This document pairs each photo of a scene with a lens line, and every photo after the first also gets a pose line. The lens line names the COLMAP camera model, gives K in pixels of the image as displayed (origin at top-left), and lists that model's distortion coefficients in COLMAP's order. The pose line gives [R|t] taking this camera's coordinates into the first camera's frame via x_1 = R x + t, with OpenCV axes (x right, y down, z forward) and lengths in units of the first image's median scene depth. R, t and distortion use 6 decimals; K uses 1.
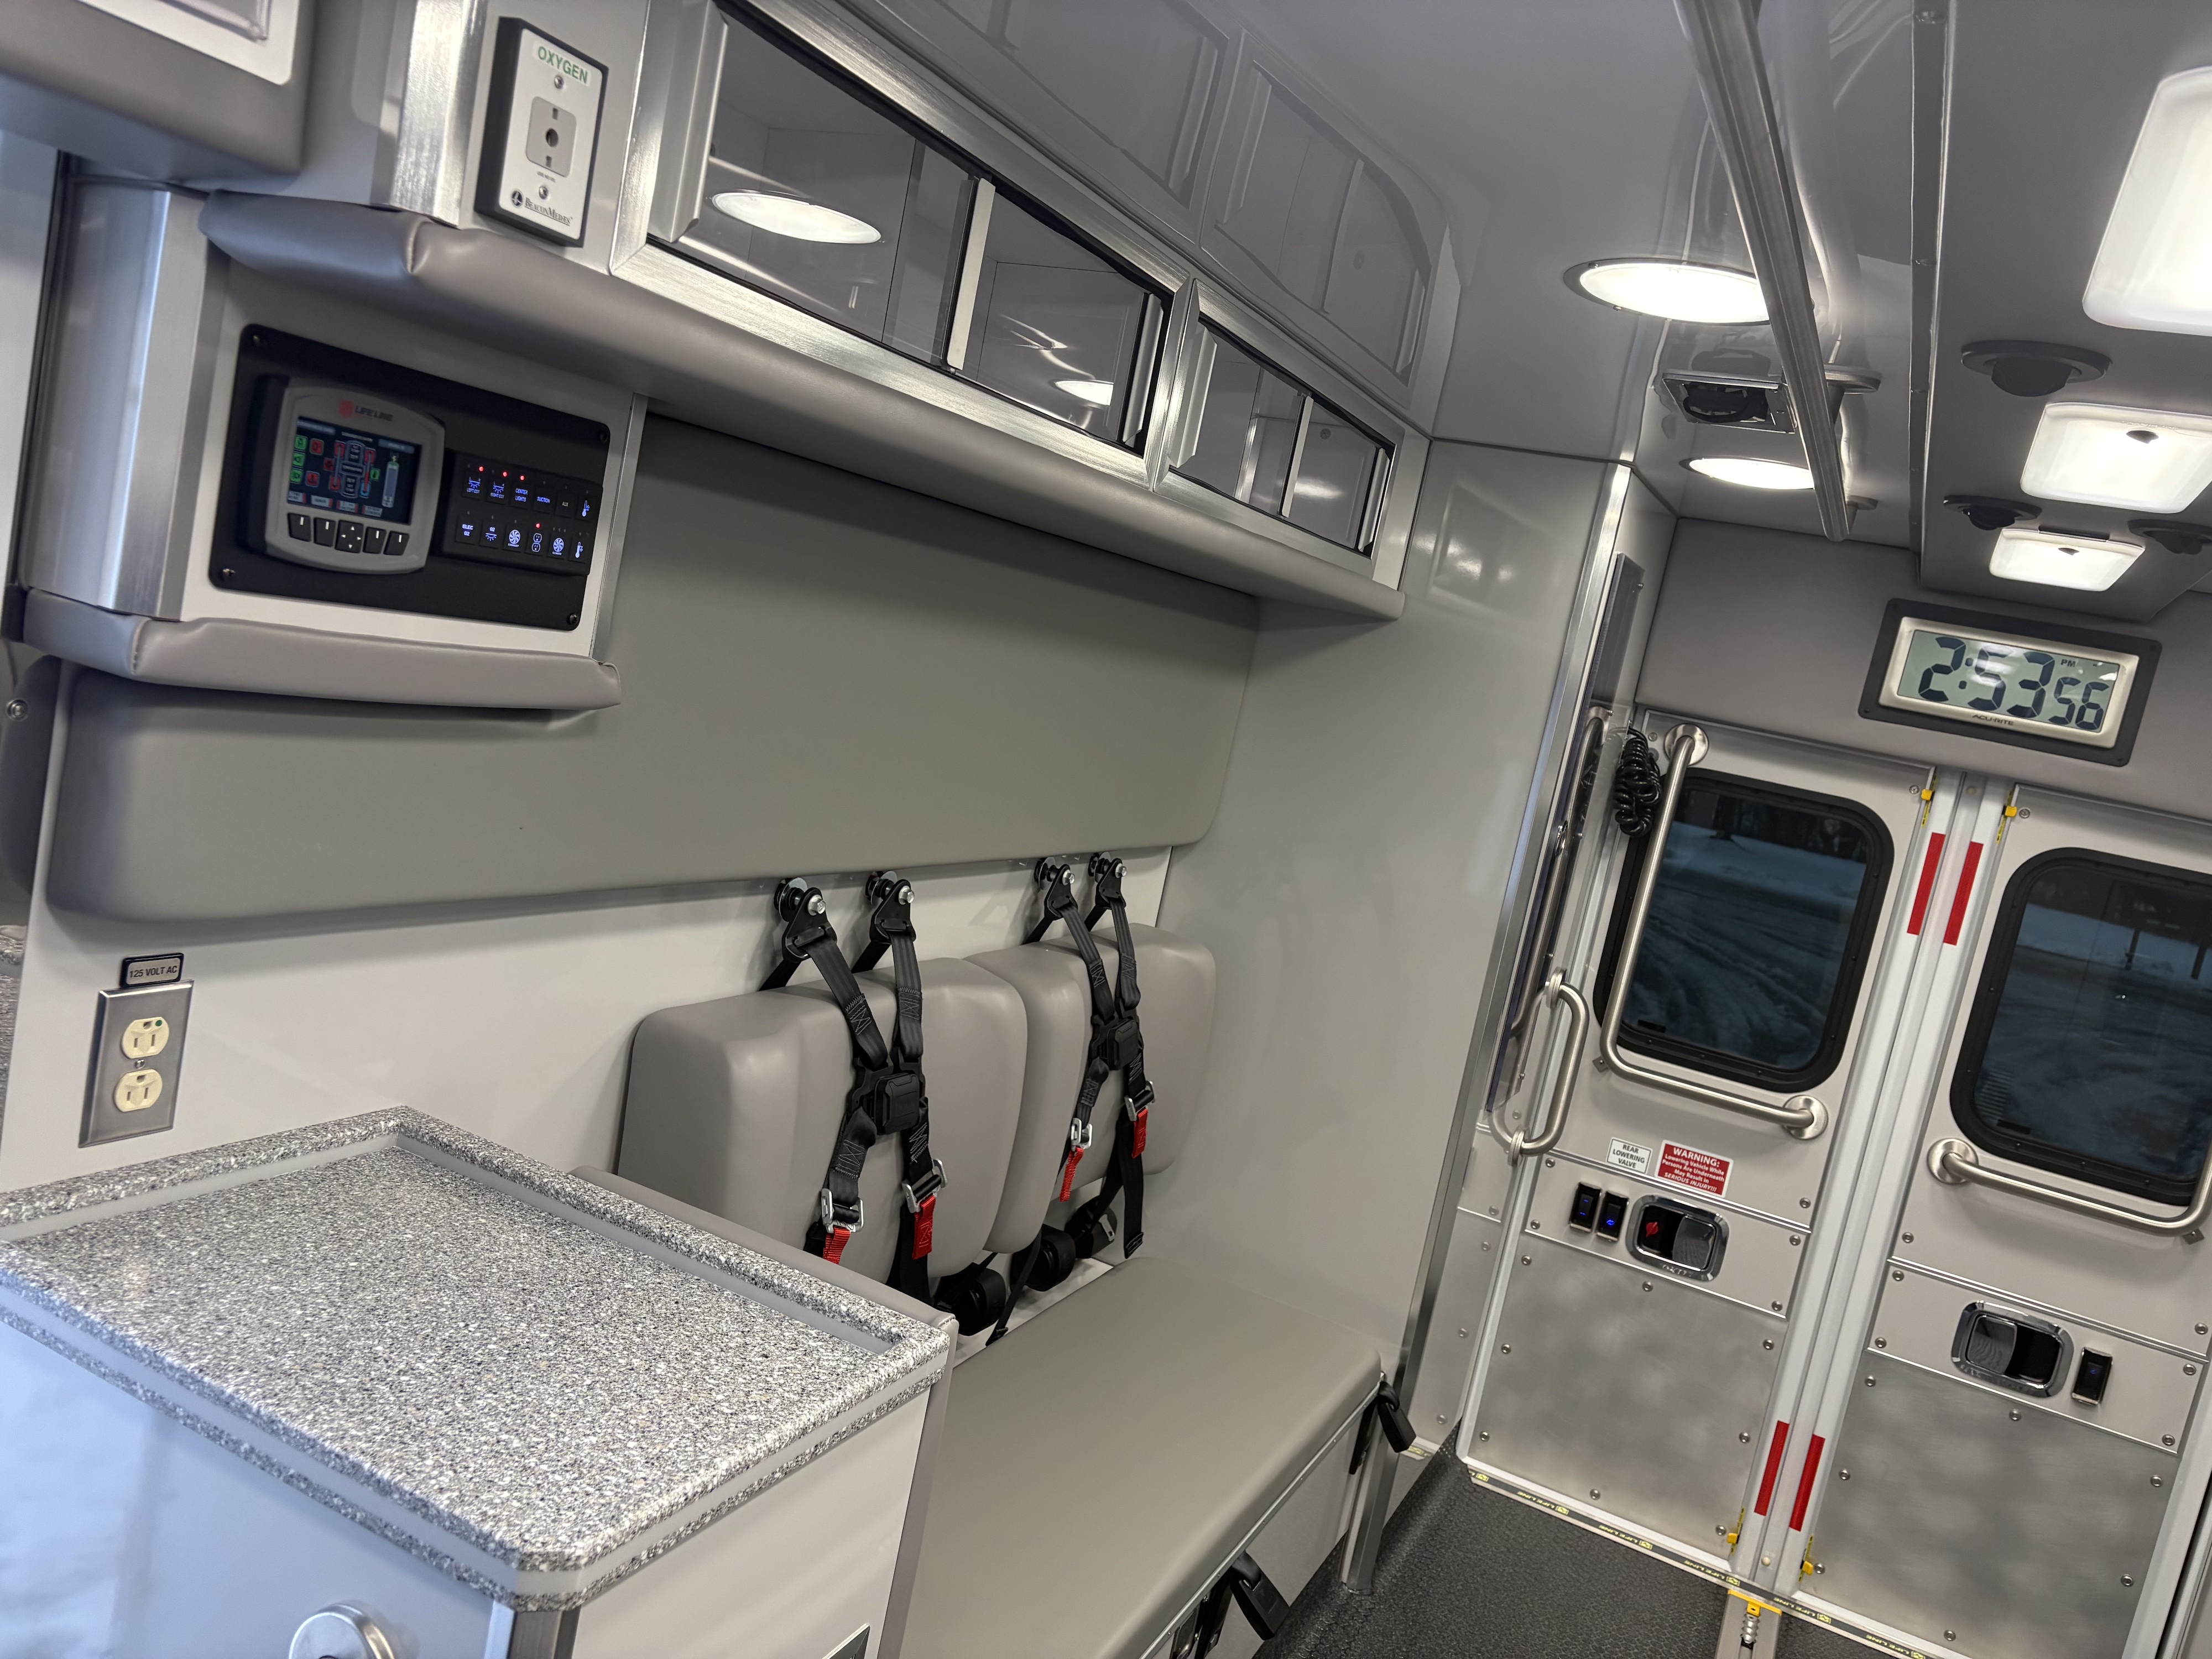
lens RADIAL K [[1671.2, 0, 1089.4], [0, 1671.2, 828.0], [0, 0, 1]] dist [0.038490, -0.033863]
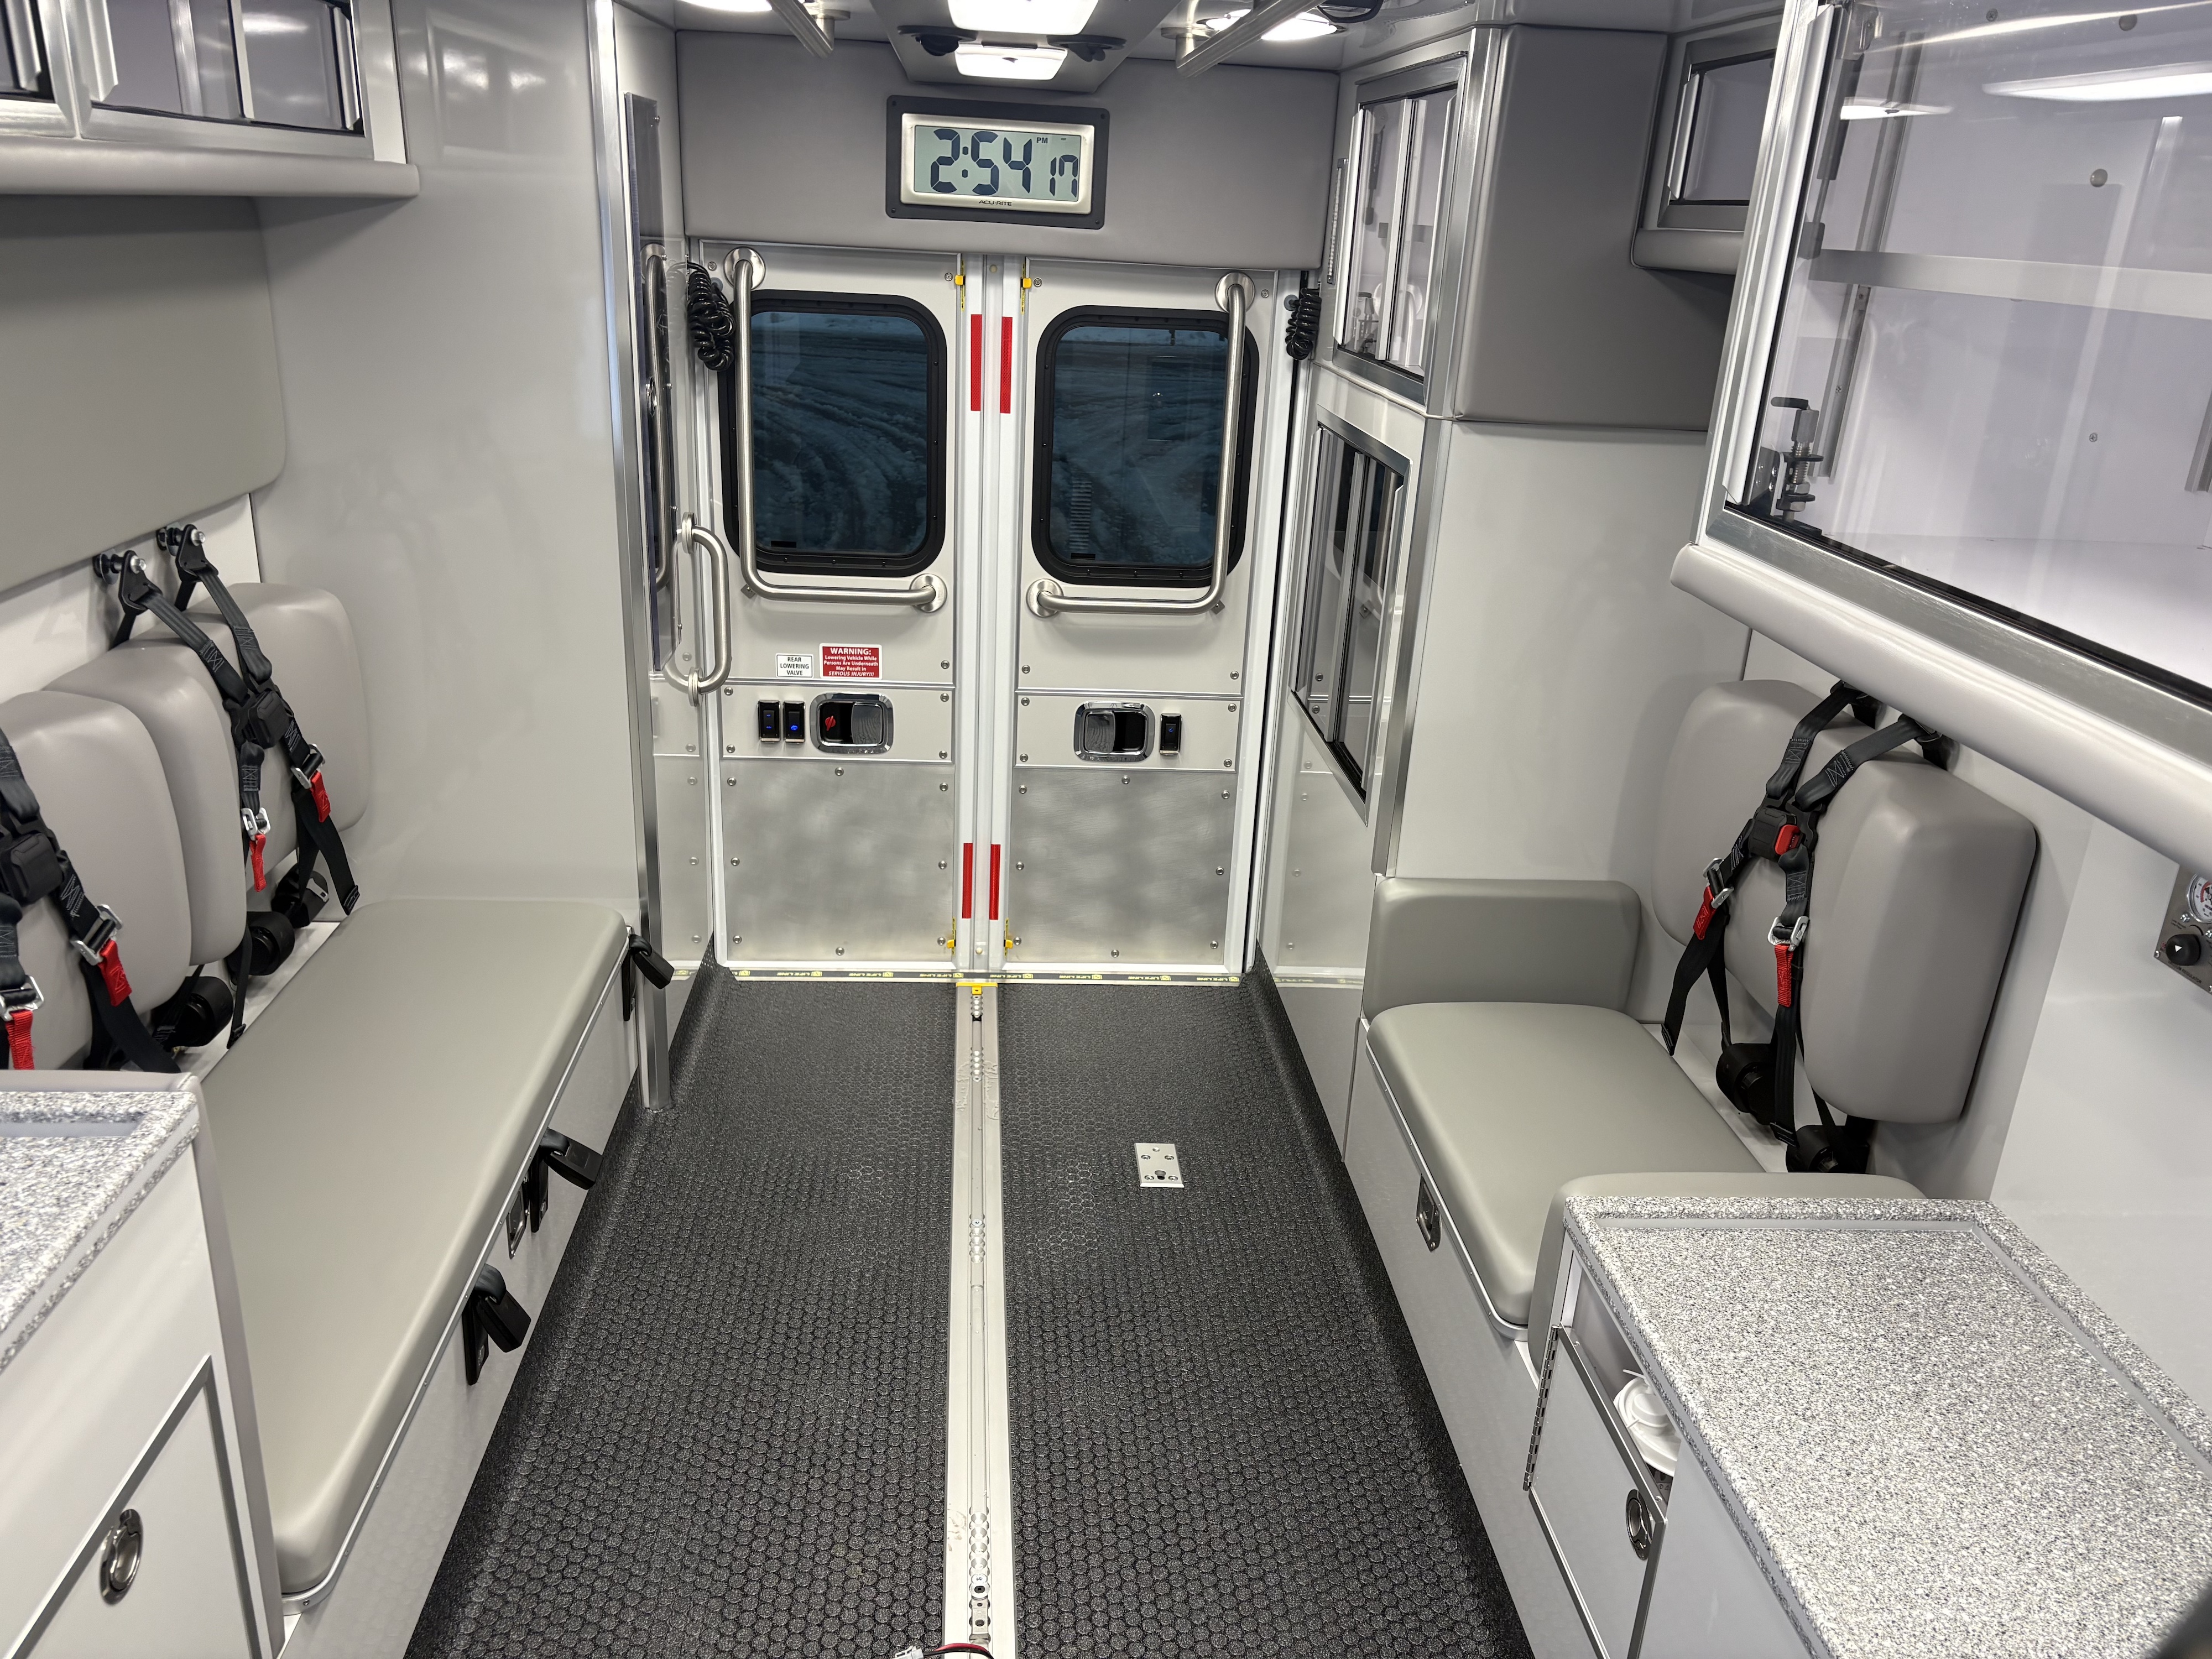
lens RADIAL K [[1662.0, 0, 1099.9], [0, 1662.0, 827.5], [0, 0, 1]] dist [0.068939, -0.075863]
pose [[0.852651, -0.321415, 0.411920, 0.008023], [0.186385, 0.923638, 0.334893, -0.040833], [-0.488105, -0.208772, 0.847448, -0.054001]]
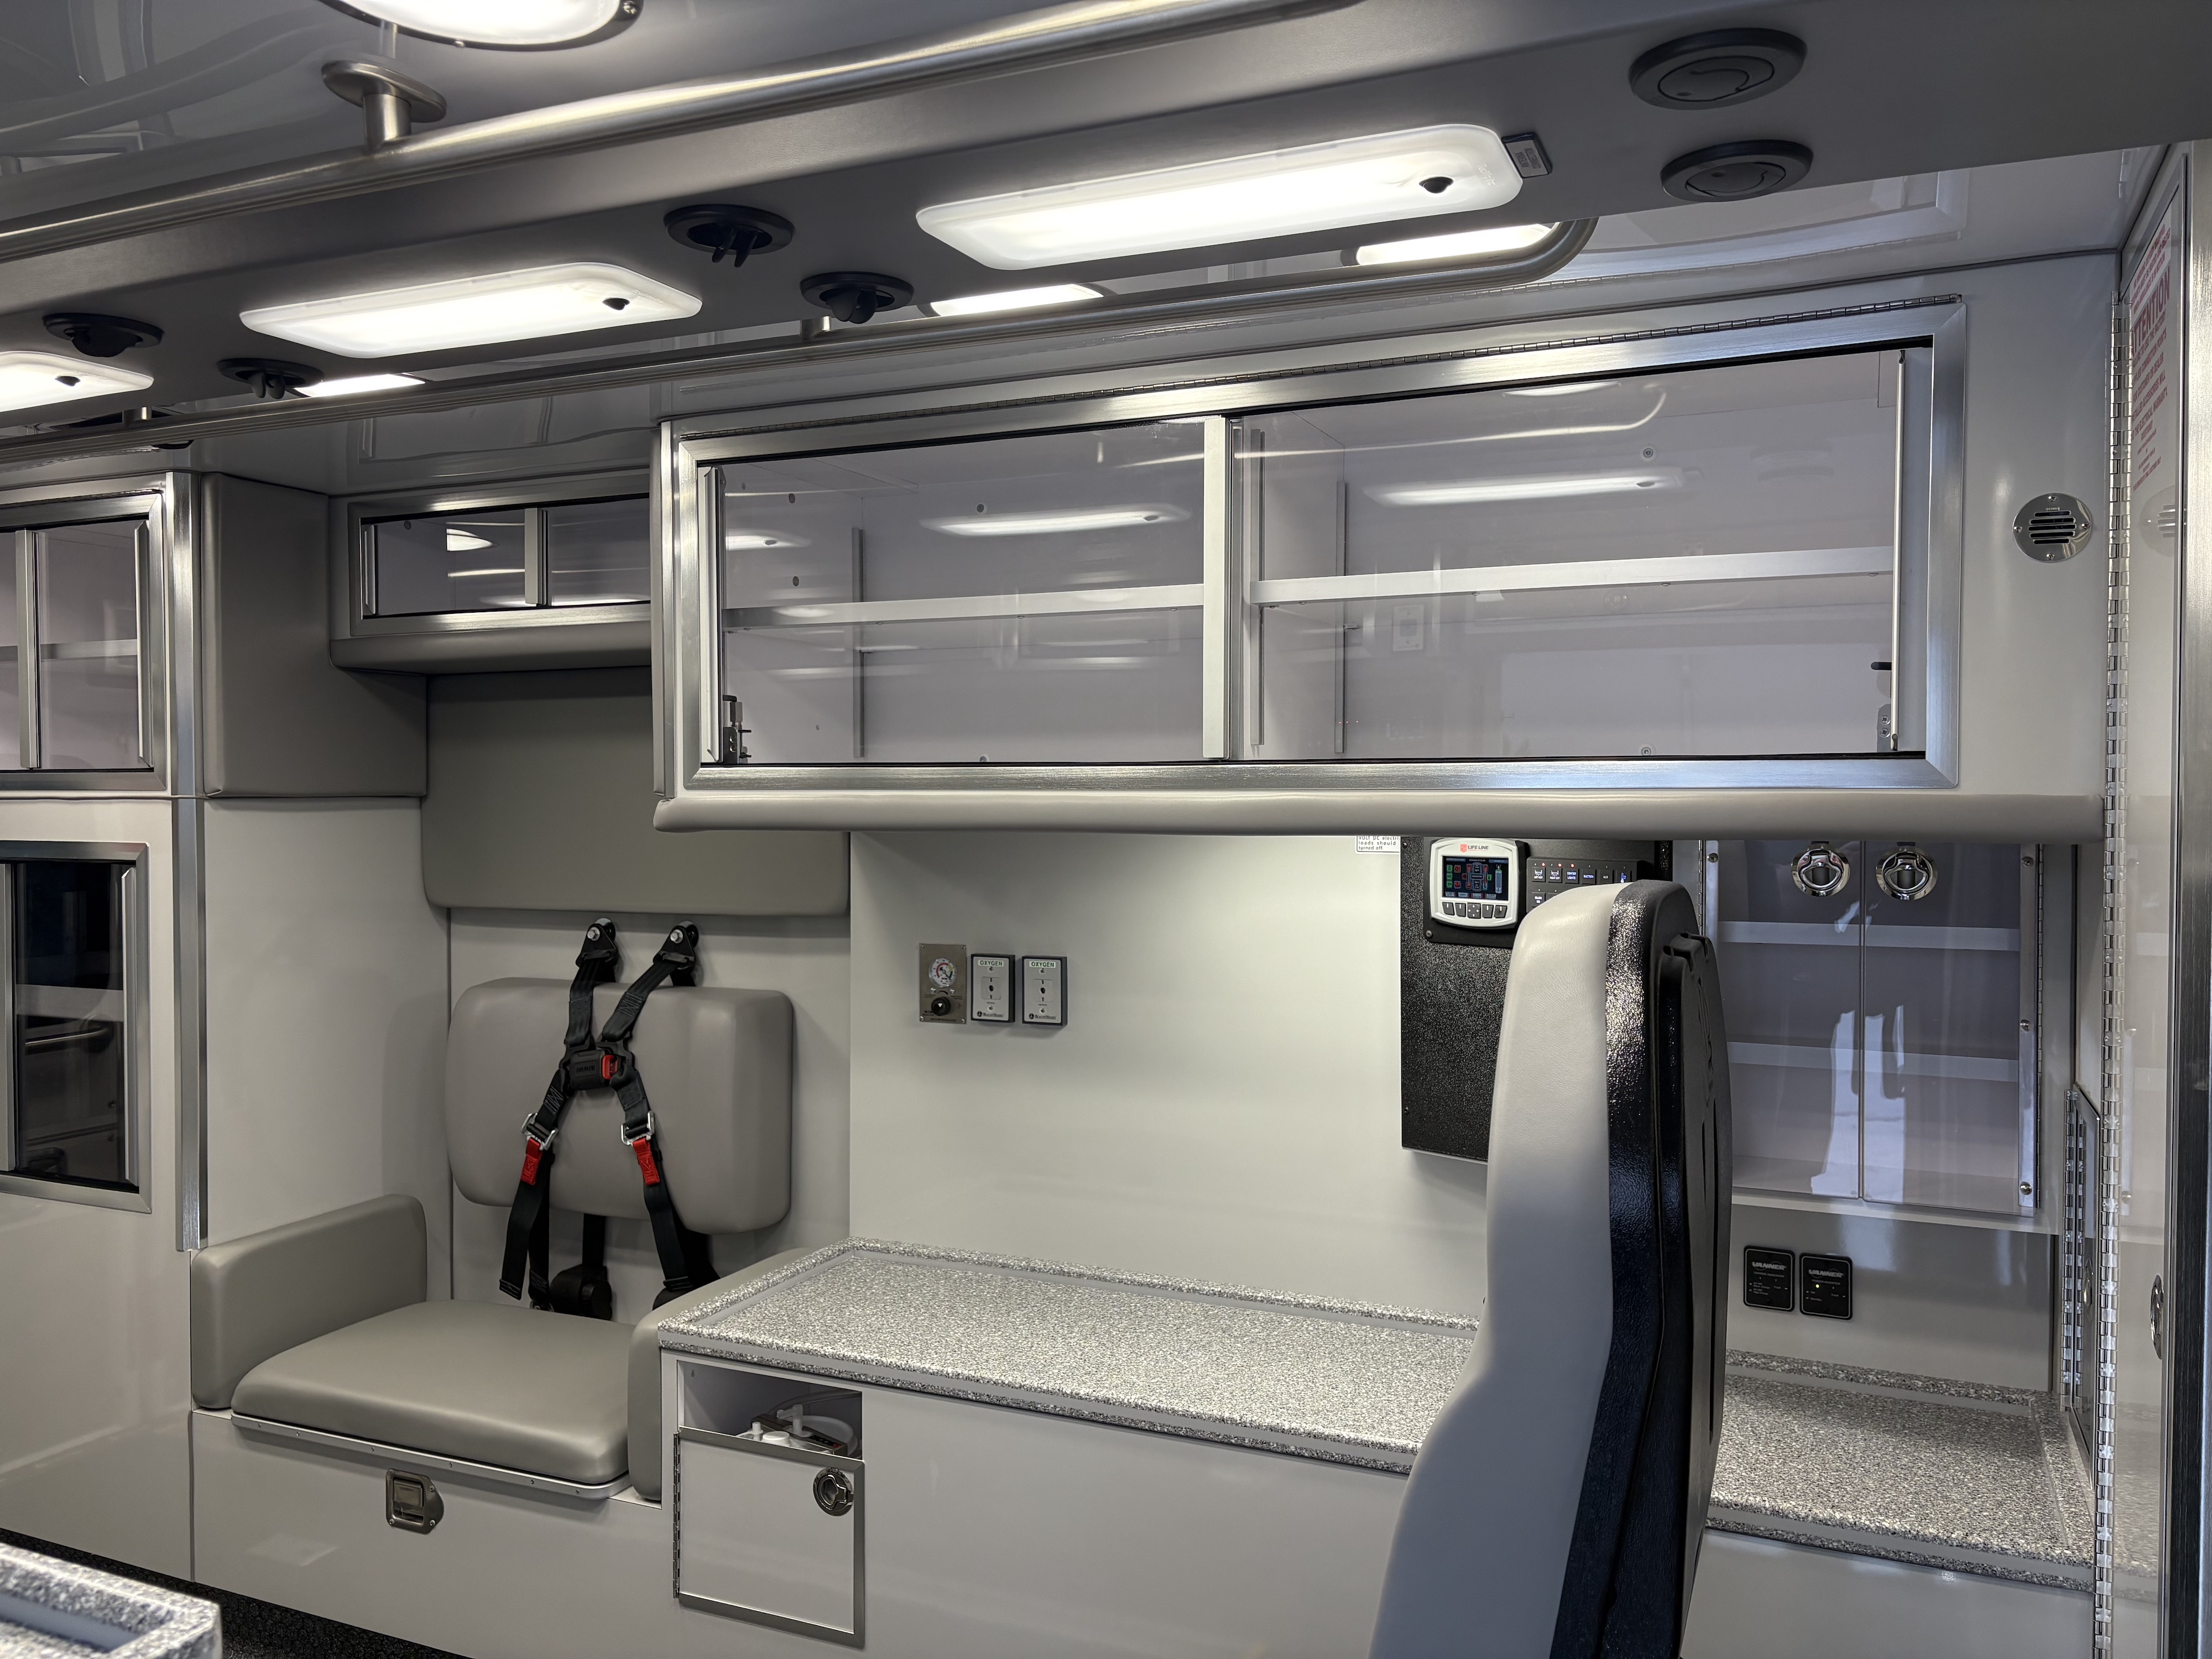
lens RADIAL K [[1669.7, 0, 1106.0], [0, 1669.7, 829.5], [0, 0, 1]] dist [0.062929, -0.080701]
pose [[-0.040781, -0.223798, 0.973782, -0.367422], [0.120738, 0.966347, 0.227146, -0.049879], [-0.991846, 0.126836, -0.012388, 0.140210]]
